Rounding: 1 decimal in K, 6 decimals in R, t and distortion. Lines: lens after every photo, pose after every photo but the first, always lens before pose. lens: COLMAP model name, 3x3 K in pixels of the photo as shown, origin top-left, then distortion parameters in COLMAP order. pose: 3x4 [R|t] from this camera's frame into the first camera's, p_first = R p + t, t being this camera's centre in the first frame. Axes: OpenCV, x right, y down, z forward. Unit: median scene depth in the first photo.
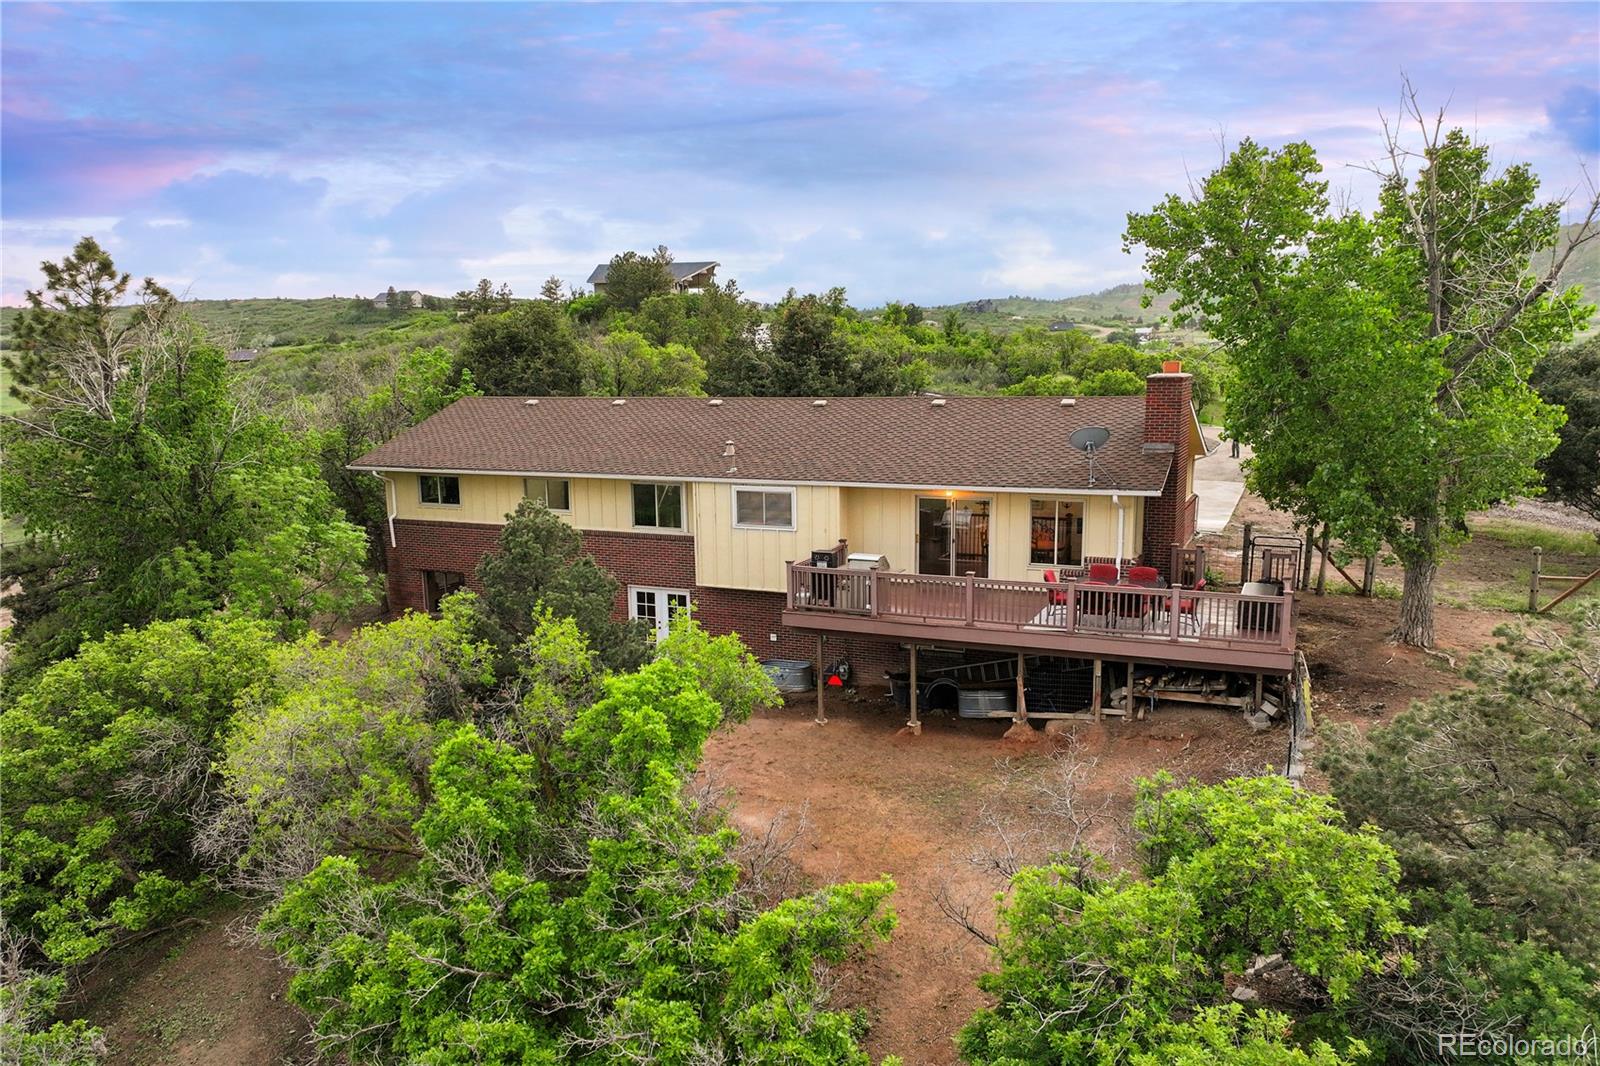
lens RADIAL K [[1152.2, 0, 740.6], [0, 1152.2, 591.7], [0, 0, 1]] dist [0.004773, -0.000901]
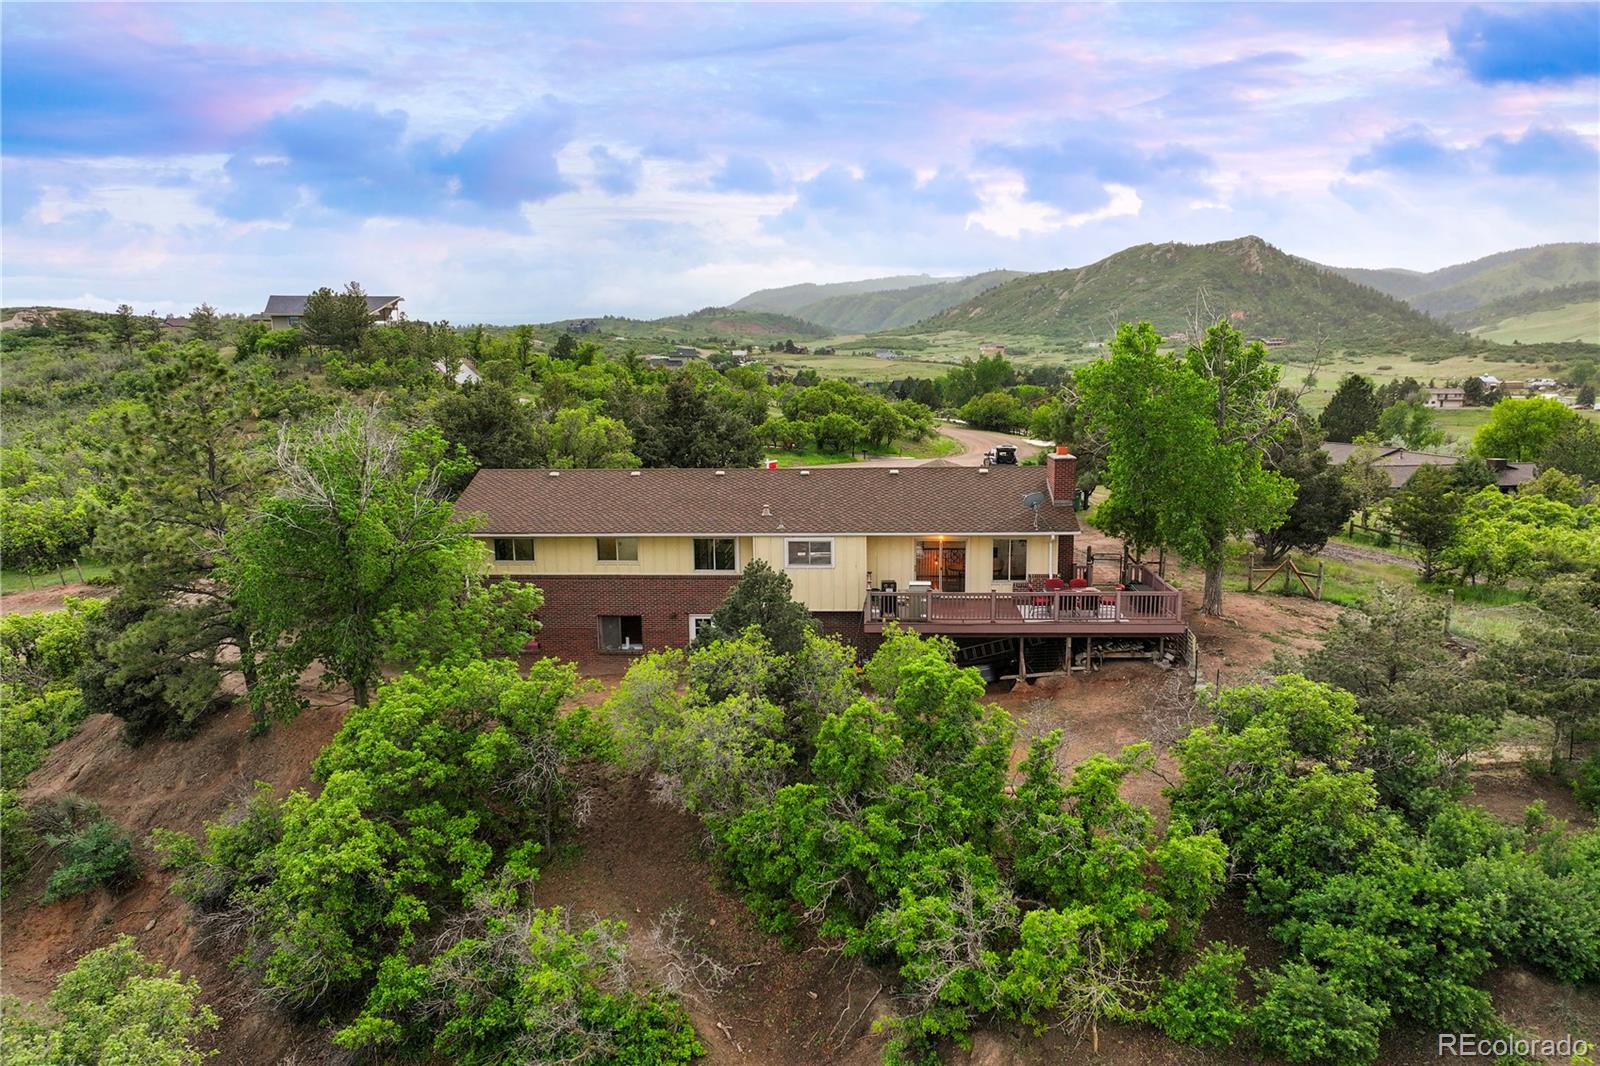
lens RADIAL K [[1152.2, 0, 773.6], [0, 1152.2, 596.5], [0, 0, 1]] dist [0.004773, -0.000901]
pose [[0.932628, -0.064960, 0.354945, -0.555038], [0.068486, 0.997649, 0.002635, -0.026812], [-0.354282, 0.021851, 0.934883, -0.323380]]
